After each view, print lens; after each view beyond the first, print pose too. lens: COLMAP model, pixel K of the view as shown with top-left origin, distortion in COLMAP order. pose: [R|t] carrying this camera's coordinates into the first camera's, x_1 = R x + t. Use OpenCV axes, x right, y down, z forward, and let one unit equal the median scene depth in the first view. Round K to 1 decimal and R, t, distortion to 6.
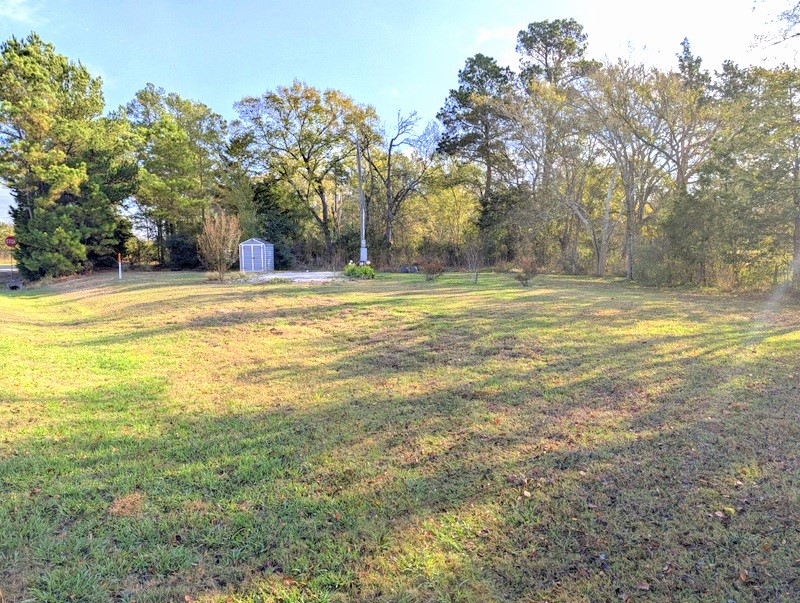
lens RADIAL K [[568.3, 0, 398.2], [0, 568.3, 300.2], [0, 0, 1]] dist [0.001253, -0.013607]
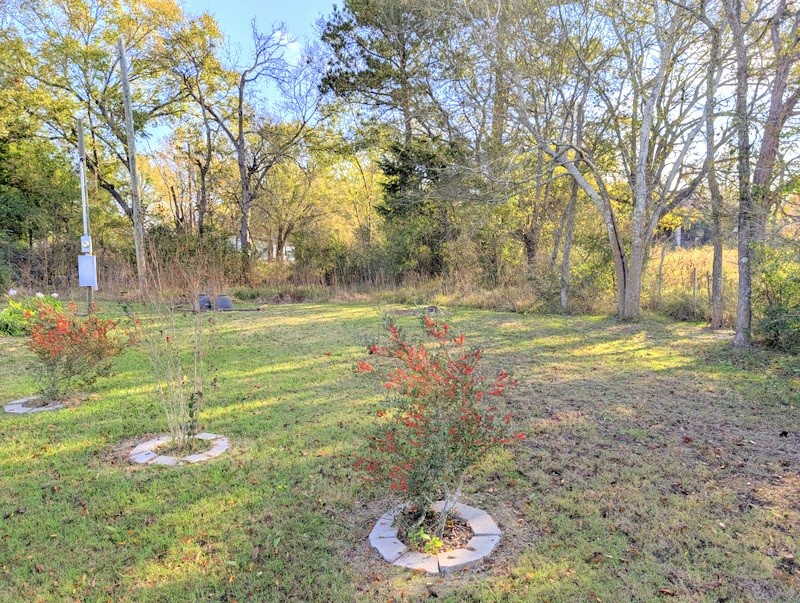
lens RADIAL K [[566.8, 0, 408.6], [0, 566.8, 304.1], [0, 0, 1]] dist [0.001387, -0.012796]
pose [[0.993920, -0.017583, 0.108692, 0.124822], [0.016666, 0.999818, 0.009338, -0.052946], [-0.108837, -0.007470, 0.994032, 0.523416]]
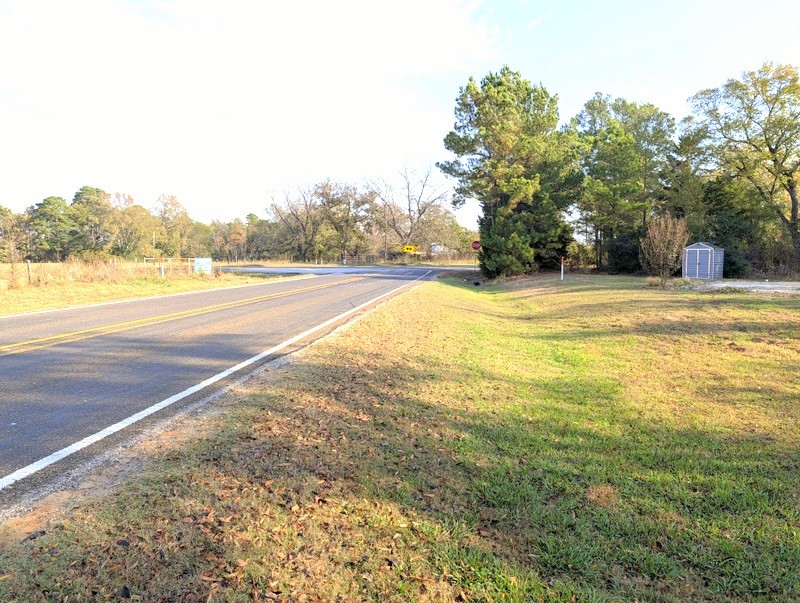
lens RADIAL K [[568.3, 0, 398.2], [0, 568.3, 300.2], [0, 0, 1]] dist [0.001253, -0.013607]
pose [[0.750143, 0.065966, -0.657977, -0.012481], [-0.070813, 0.997304, 0.019253, 0.000999], [0.657473, 0.032151, 0.752792, -0.006267]]
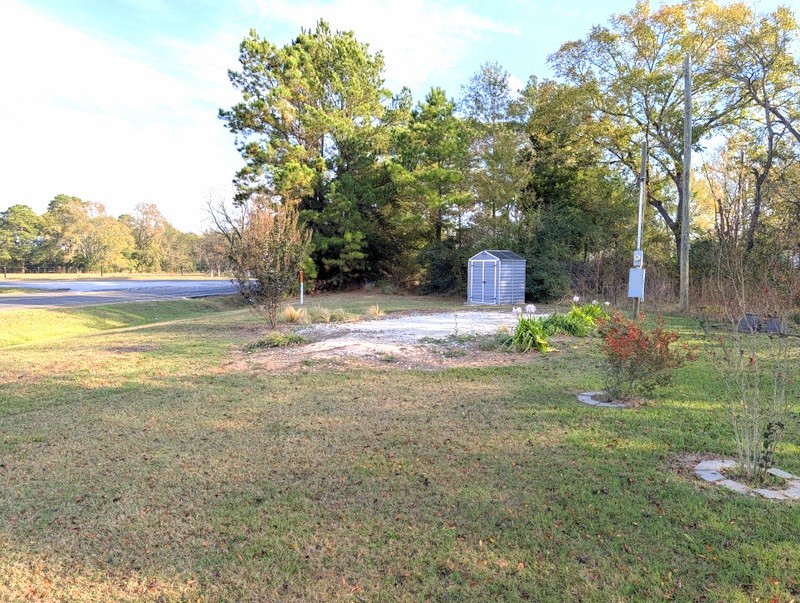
lens RADIAL K [[566.8, 0, 408.6], [0, 566.8, 304.1], [0, 0, 1]] dist [0.001387, -0.012796]
pose [[0.721423, 0.061782, -0.689733, 0.113299], [-0.074074, 0.997182, 0.011844, -0.052848], [0.688522, 0.042546, 0.723967, 0.516523]]
